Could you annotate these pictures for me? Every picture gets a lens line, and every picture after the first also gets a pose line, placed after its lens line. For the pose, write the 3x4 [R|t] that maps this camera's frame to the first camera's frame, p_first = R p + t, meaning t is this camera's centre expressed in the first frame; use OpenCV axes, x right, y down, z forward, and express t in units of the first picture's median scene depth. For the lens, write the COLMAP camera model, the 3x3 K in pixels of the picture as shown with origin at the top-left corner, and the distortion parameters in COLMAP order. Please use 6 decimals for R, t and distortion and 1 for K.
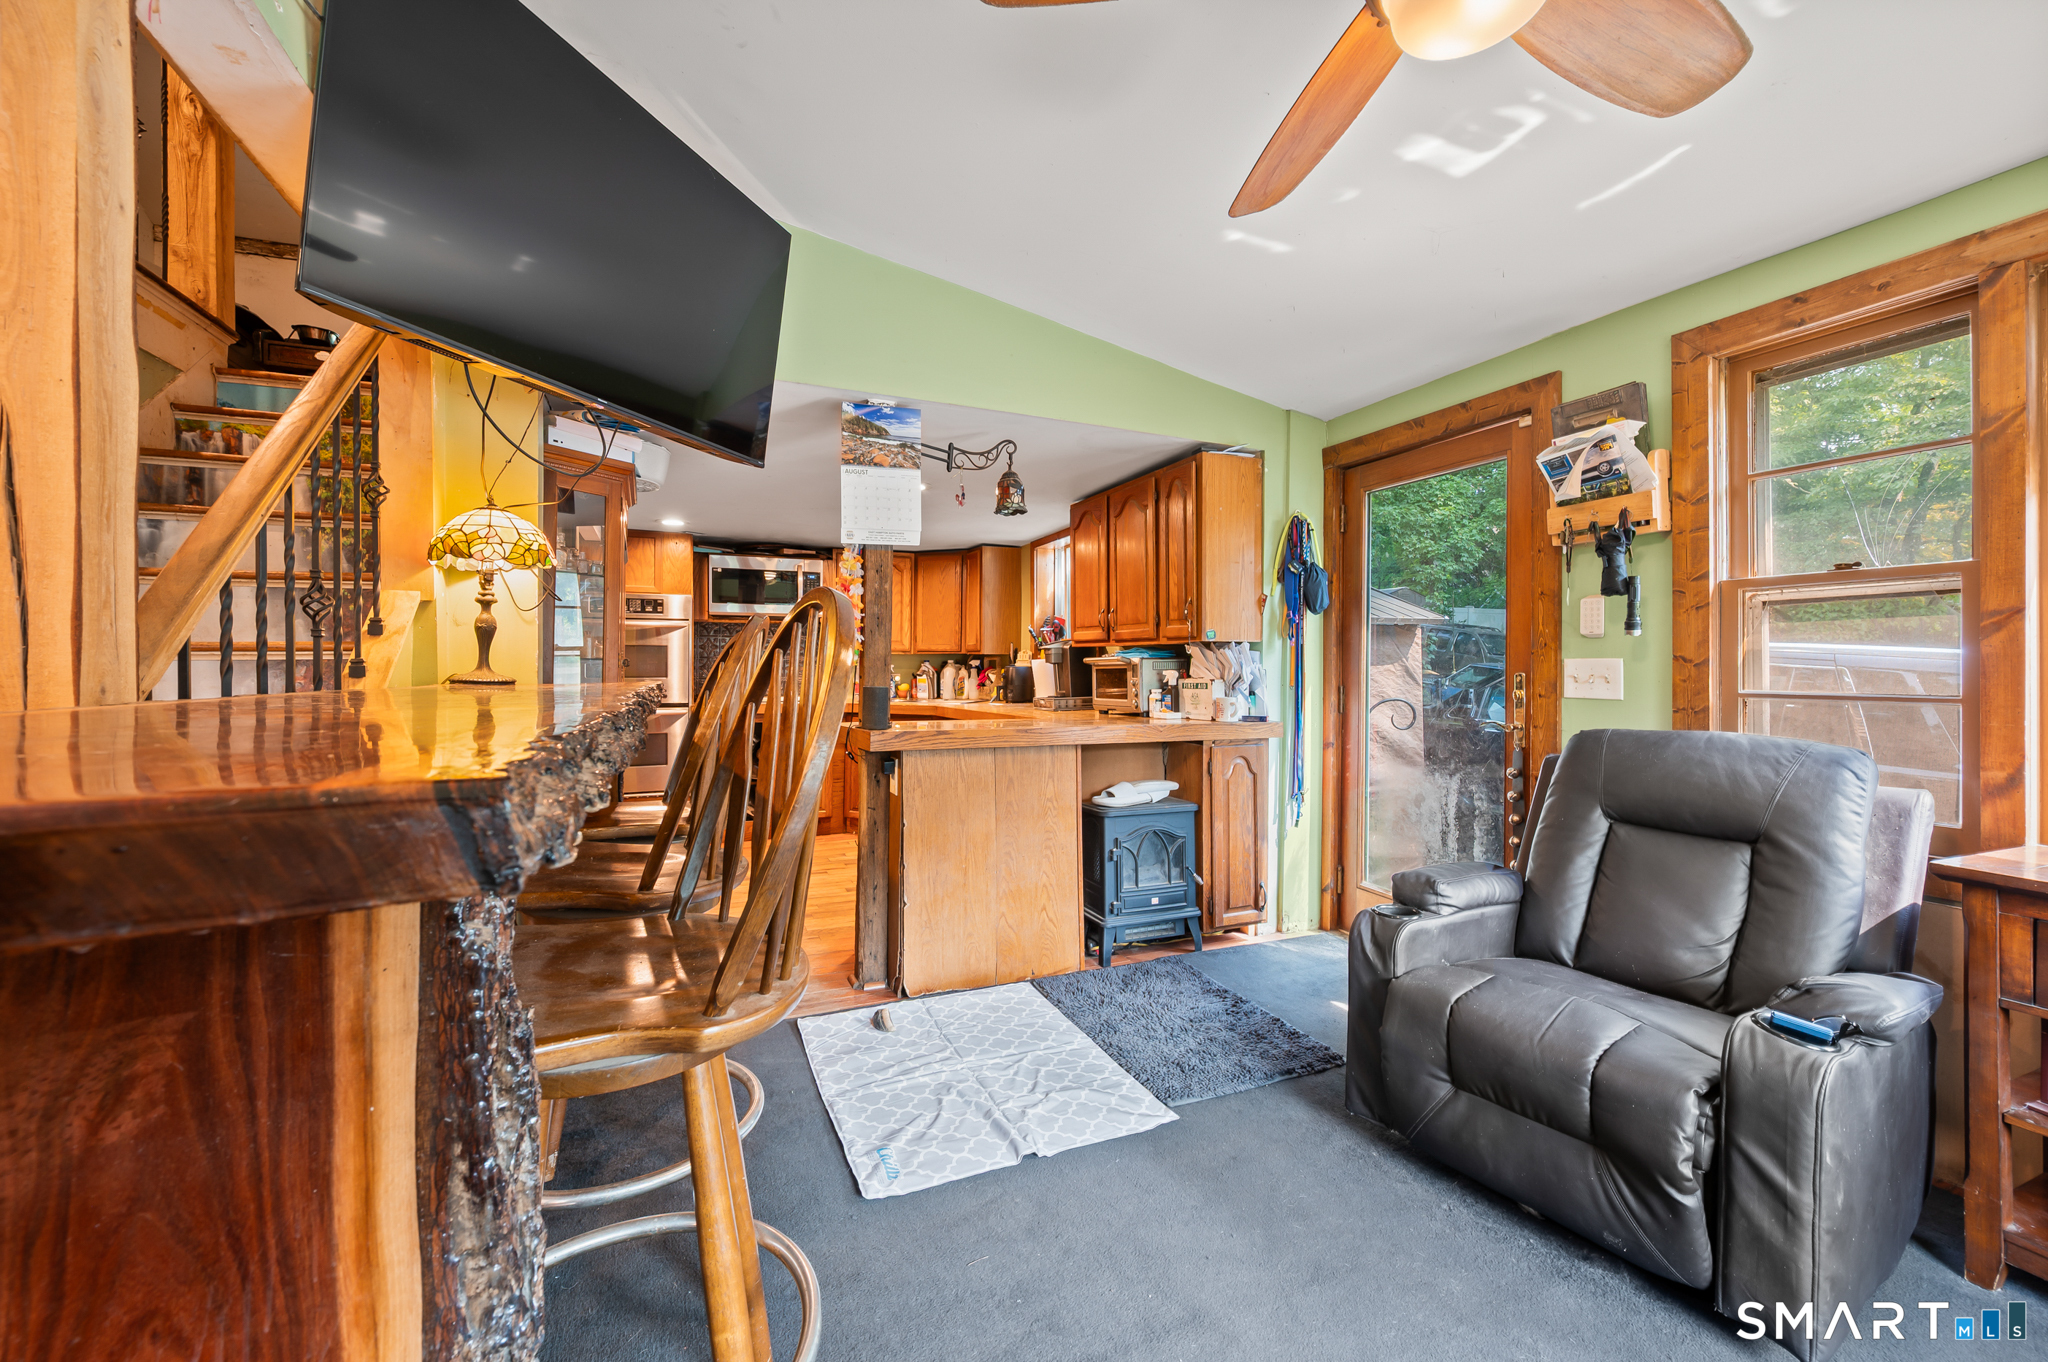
lens RADIAL K [[825.5, 0, 1054.2], [0, 825.5, 663.5], [0, 0, 1]] dist [-0.002145, 0.000000]
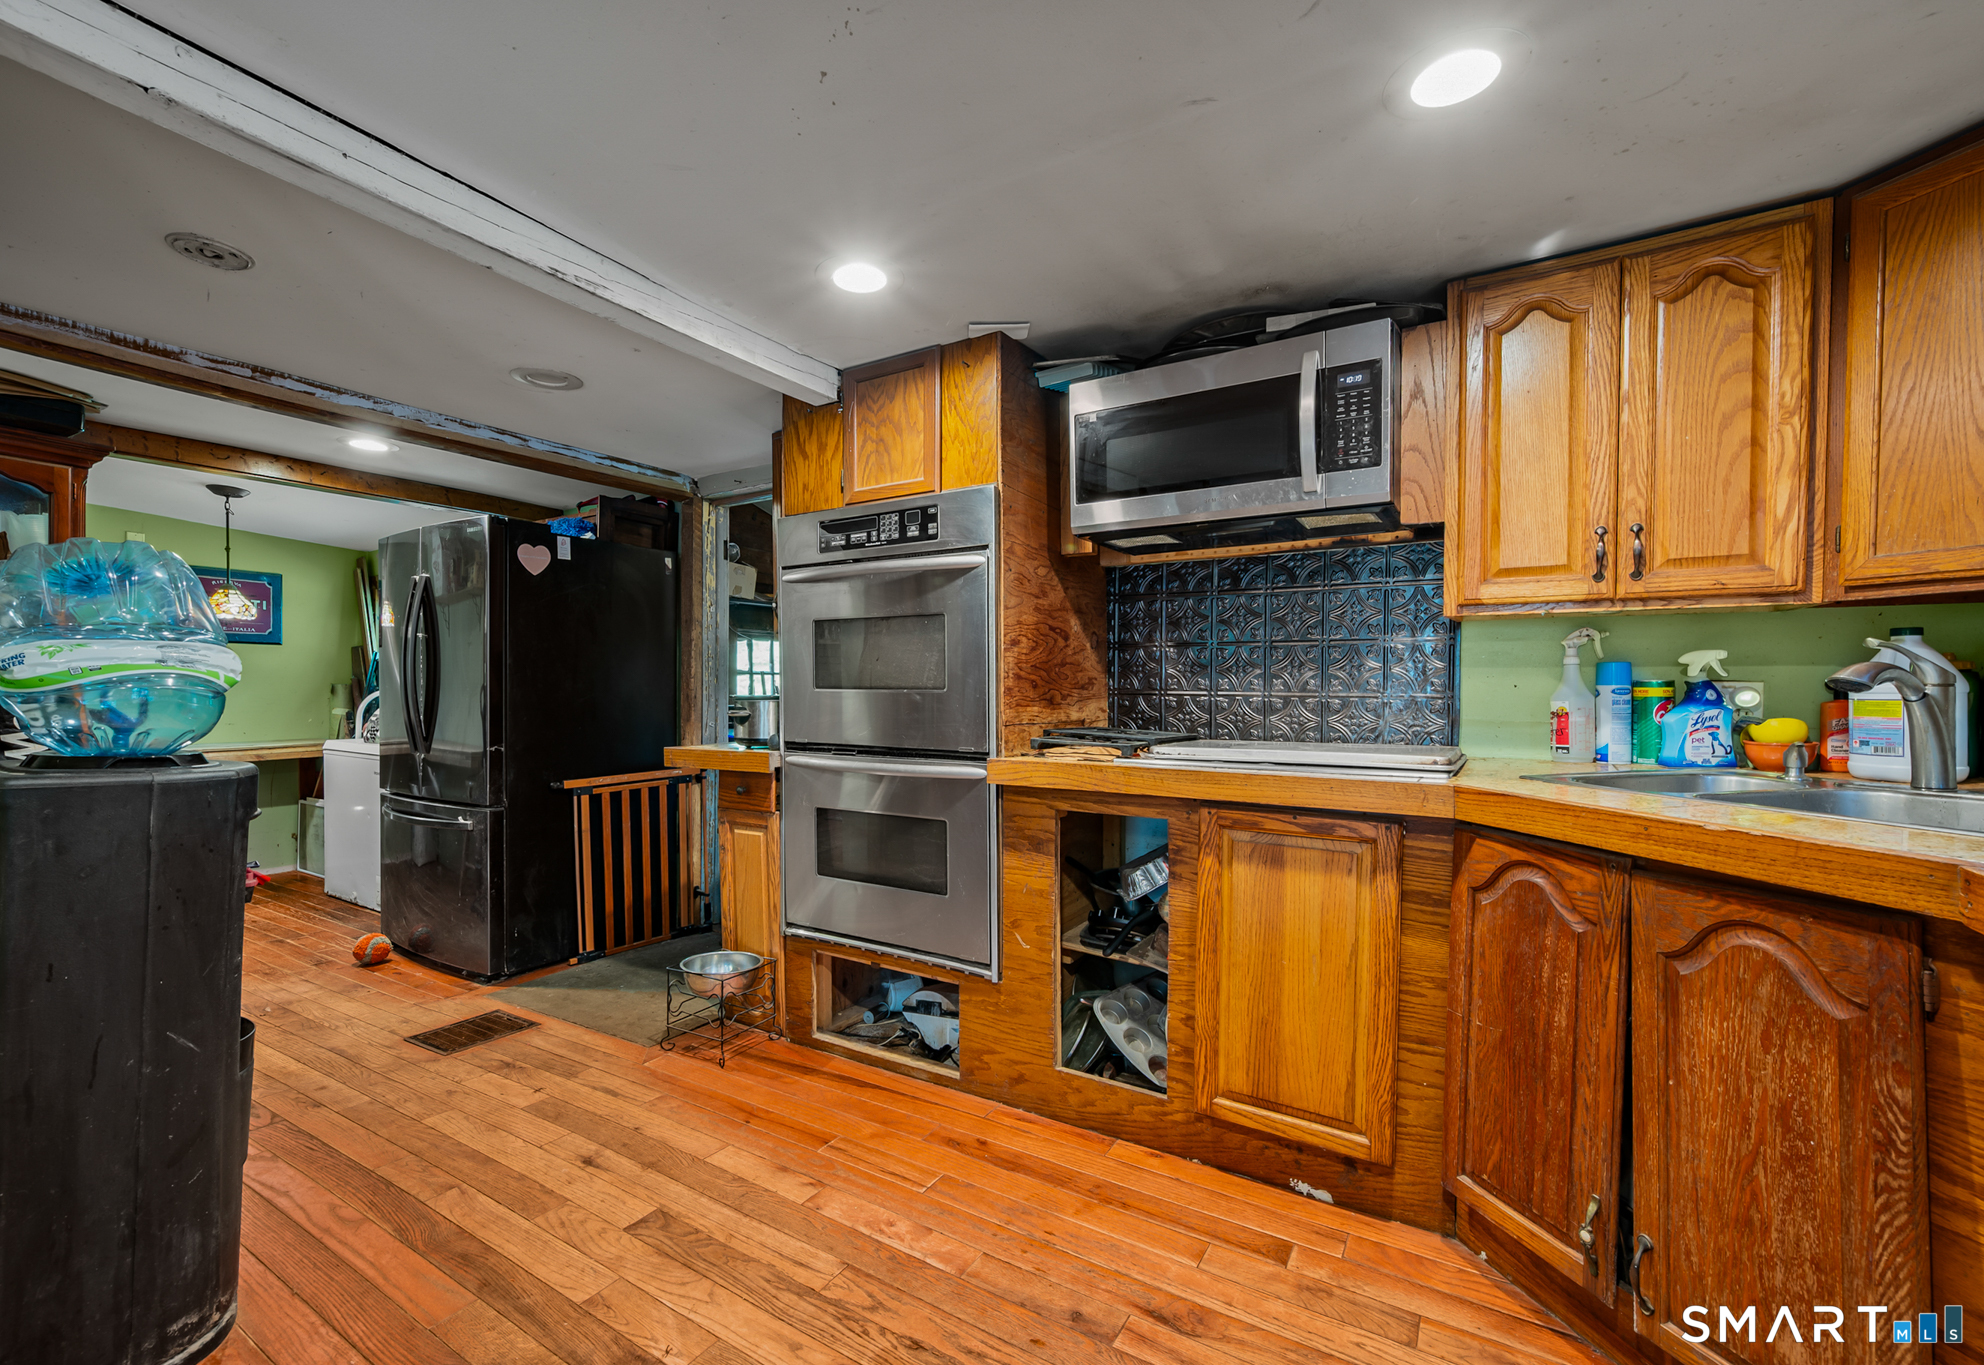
lens RADIAL K [[925.9, 0, 846.3], [0, 925.9, 693.9], [0, 0, 1]] dist [0.000205, -0.000751]
pose [[0.487644, 0.007318, -0.873012, -0.142895], [0.008404, 0.999879, 0.013076, 0.020735], [0.873002, -0.013713, 0.487524, 1.238589]]
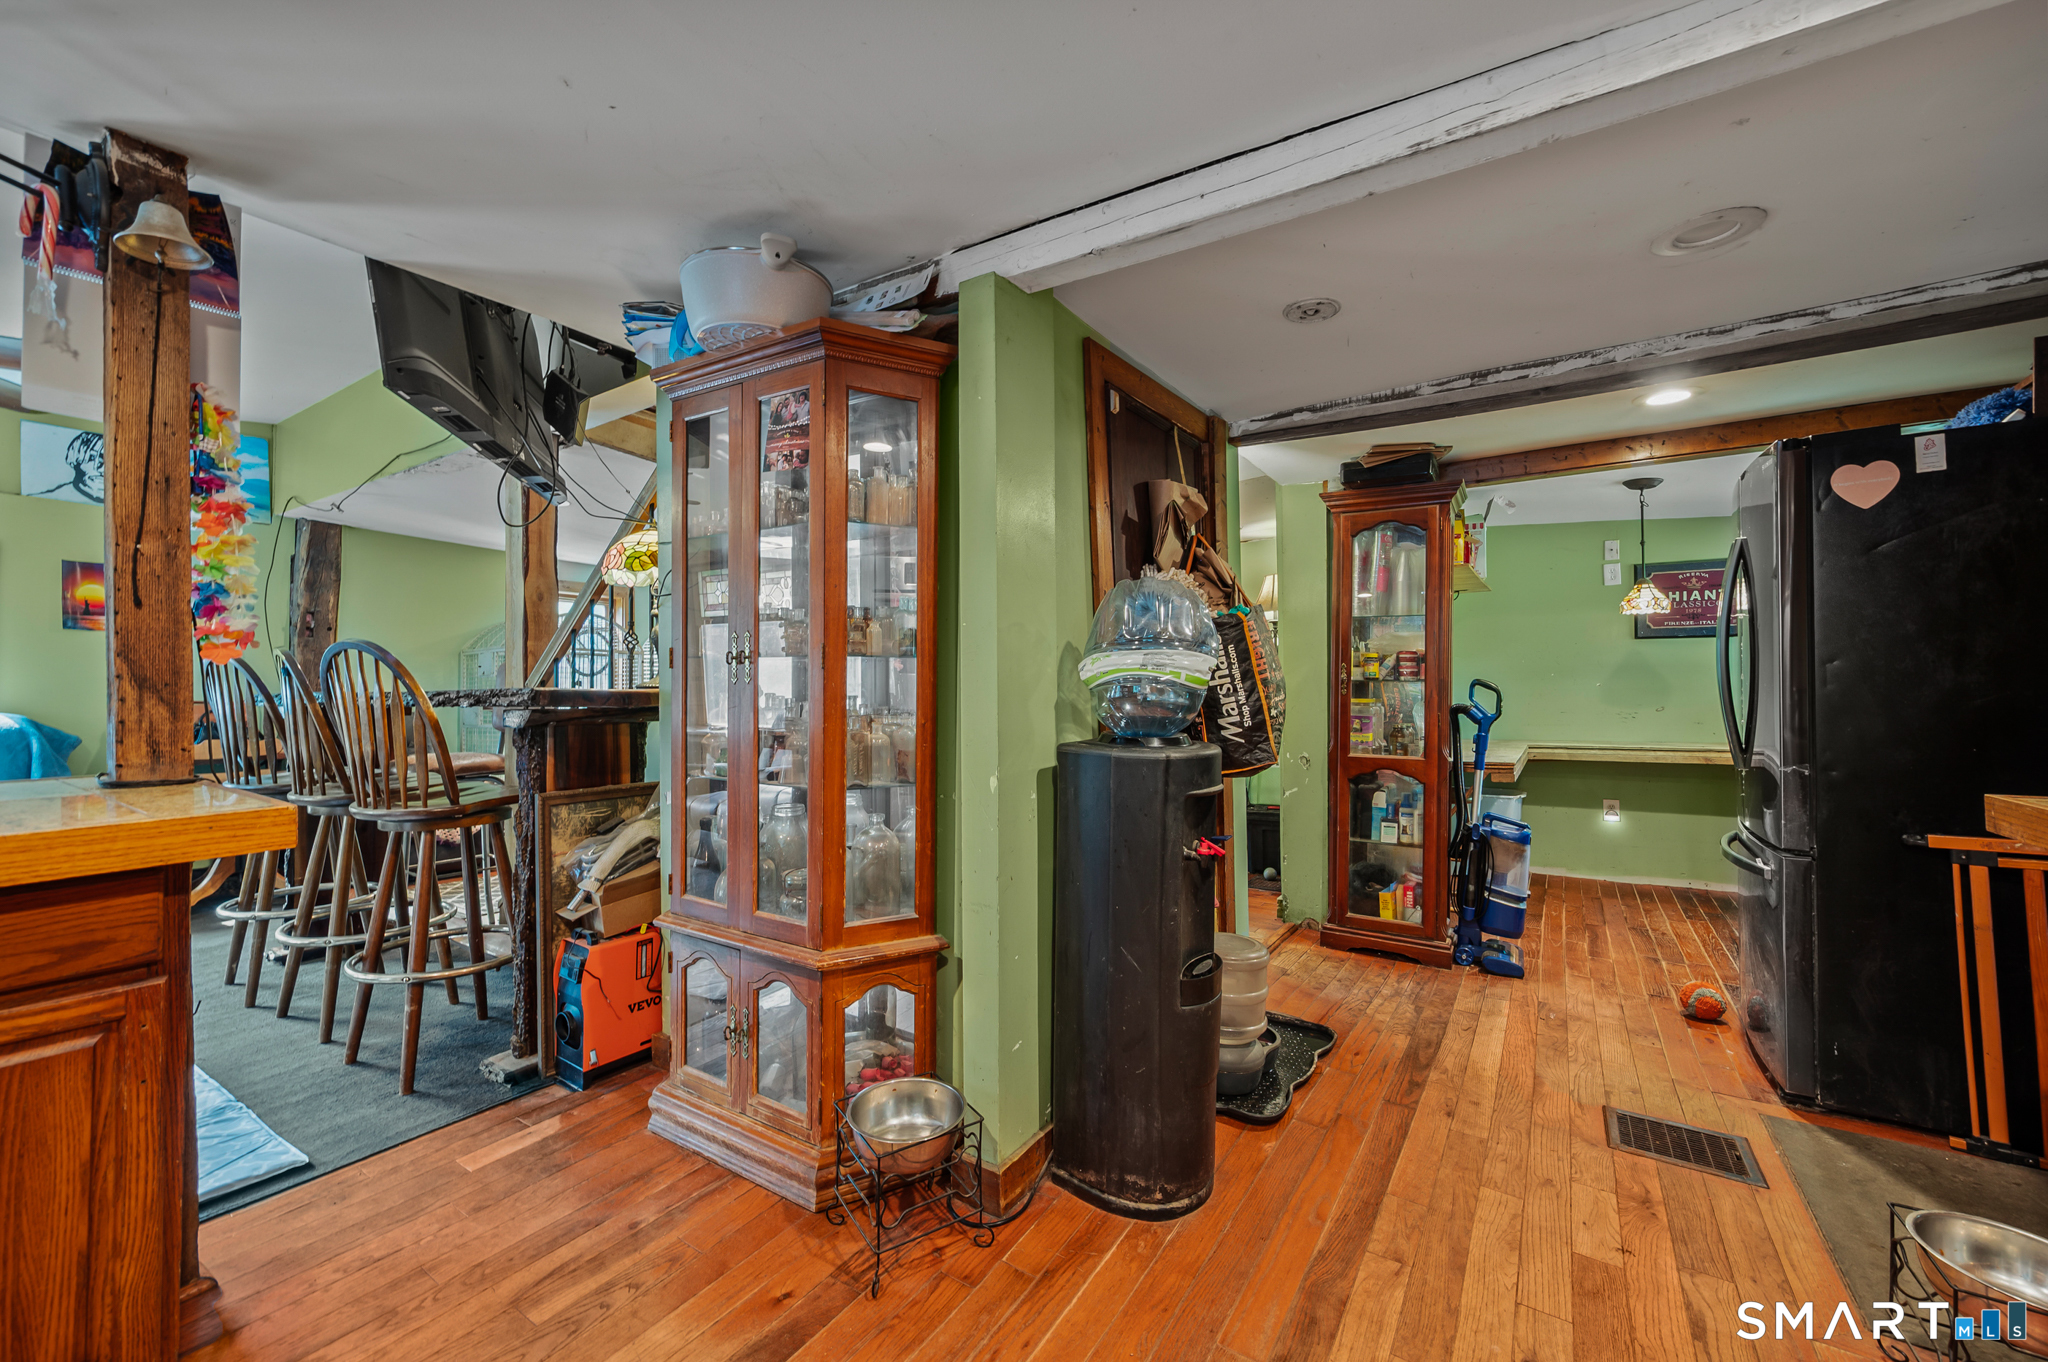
lens RADIAL K [[825.5, 0, 1011.2], [0, 825.5, 677.4], [0, 0, 1]] dist [-0.002145, 0.000000]
pose [[-0.849445, -0.002677, -0.527671, -0.382682], [0.011232, 0.999669, -0.023152, 0.028071], [0.527558, -0.025593, -0.849133, 1.630149]]
